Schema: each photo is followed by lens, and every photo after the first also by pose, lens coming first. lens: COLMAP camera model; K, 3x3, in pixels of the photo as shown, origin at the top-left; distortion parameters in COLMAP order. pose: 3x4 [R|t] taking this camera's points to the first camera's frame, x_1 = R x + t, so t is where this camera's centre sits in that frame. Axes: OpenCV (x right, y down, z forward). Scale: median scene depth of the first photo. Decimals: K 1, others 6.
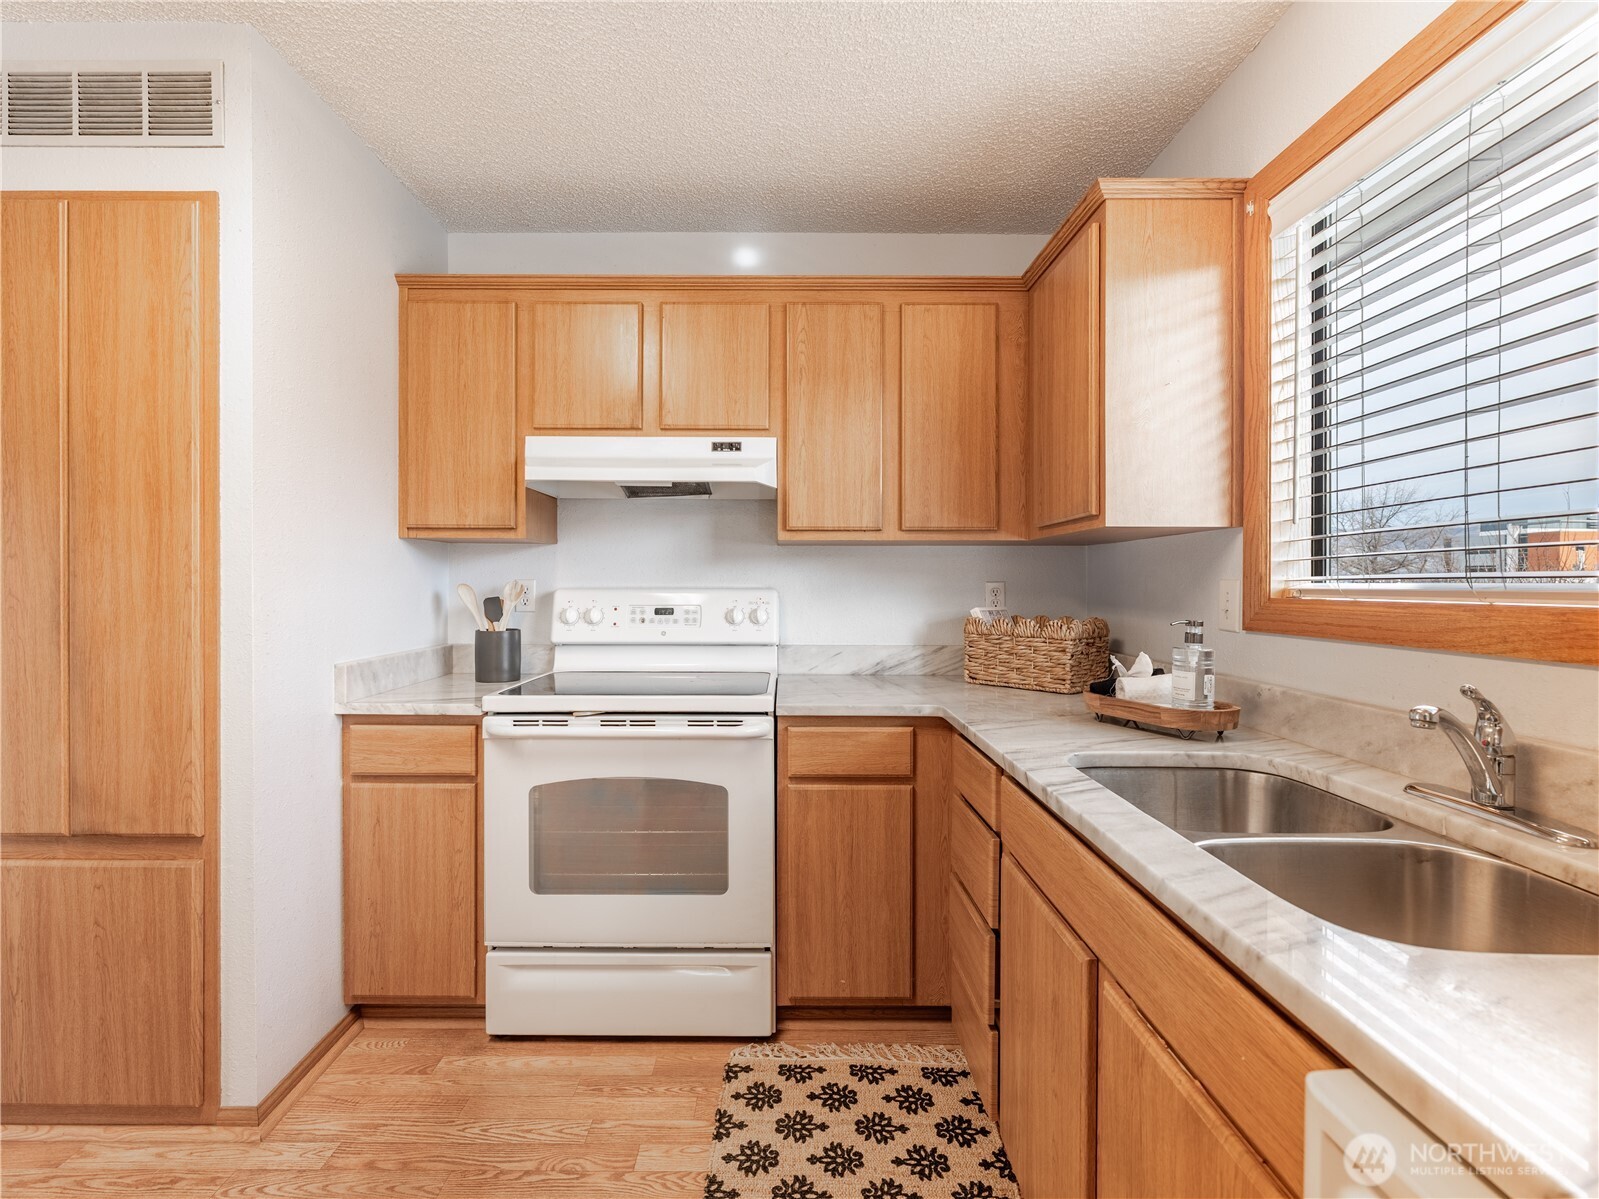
lens RADIAL K [[706.5, 0, 802.4], [0, 706.5, 582.8], [0, 0, 1]] dist [-0.000710, -0.000610]
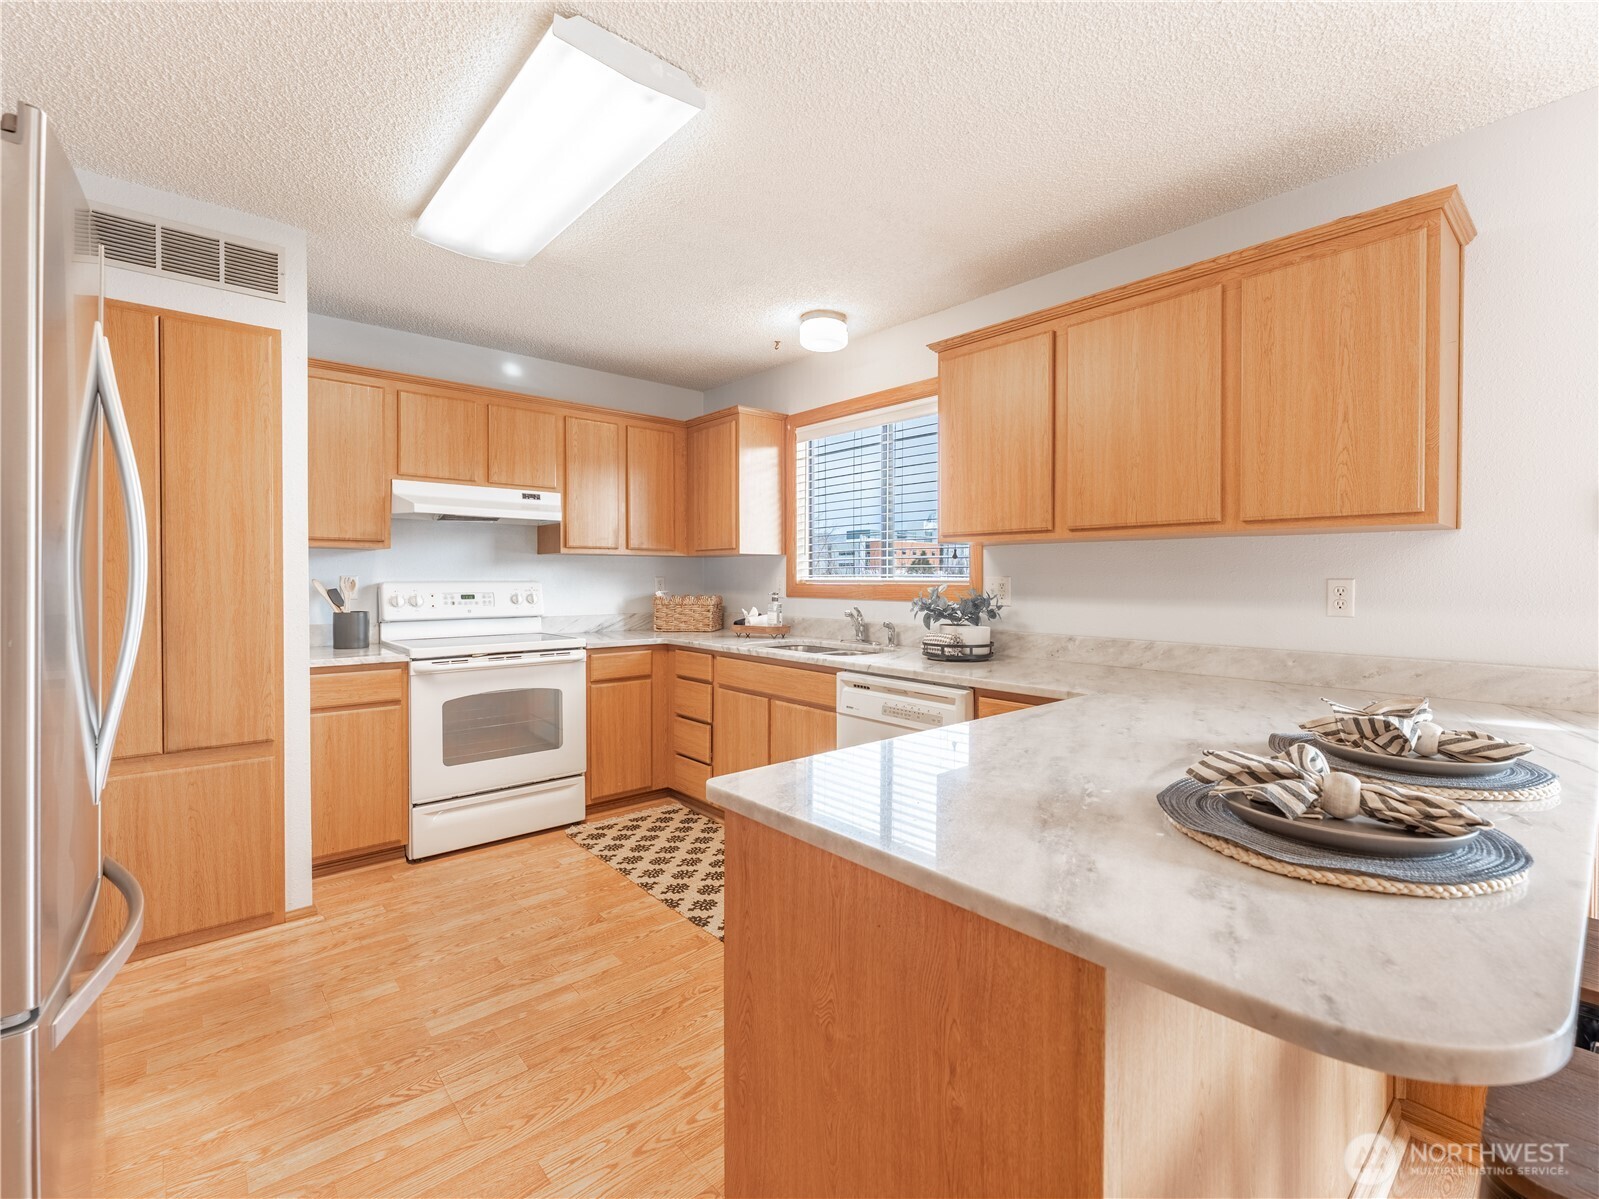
lens RADIAL K [[706.5, 0, 802.4], [0, 706.5, 582.8], [0, 0, 1]] dist [-0.000710, -0.000610]
pose [[0.760491, -0.006834, 0.649313, -0.876844], [0.000596, 0.999952, 0.009826, -0.005955], [-0.649348, -0.007085, 0.760458, -0.858395]]
